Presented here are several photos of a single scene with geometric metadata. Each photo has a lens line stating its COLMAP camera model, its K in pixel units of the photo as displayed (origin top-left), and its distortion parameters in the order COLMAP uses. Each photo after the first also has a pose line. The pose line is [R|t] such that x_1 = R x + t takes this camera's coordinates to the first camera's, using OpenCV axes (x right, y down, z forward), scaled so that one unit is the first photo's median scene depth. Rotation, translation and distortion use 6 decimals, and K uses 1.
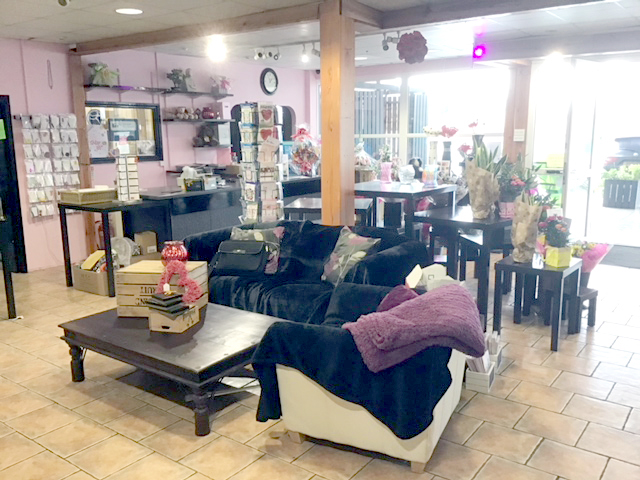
lens RADIAL K [[571.7, 0, 320.0], [0, 571.7, 240.0], [0, 0, 1]] dist [0.126357, -0.266074]
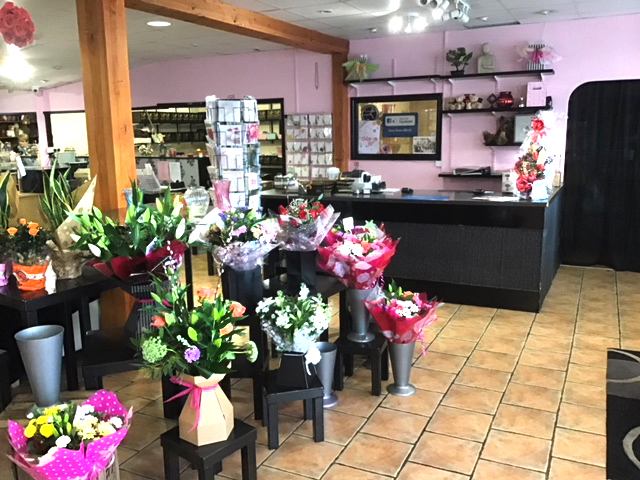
lens RADIAL K [[592.6, 0, 320.0], [0, 592.6, 240.0], [0, 0, 1]] dist [0.136551, -0.306618]
pose [[0.185800, 0.193618, -0.963323, 0.594522], [-0.159963, 0.973275, 0.164765, -0.148569], [0.969479, 0.123482, 0.211806, 0.701055]]
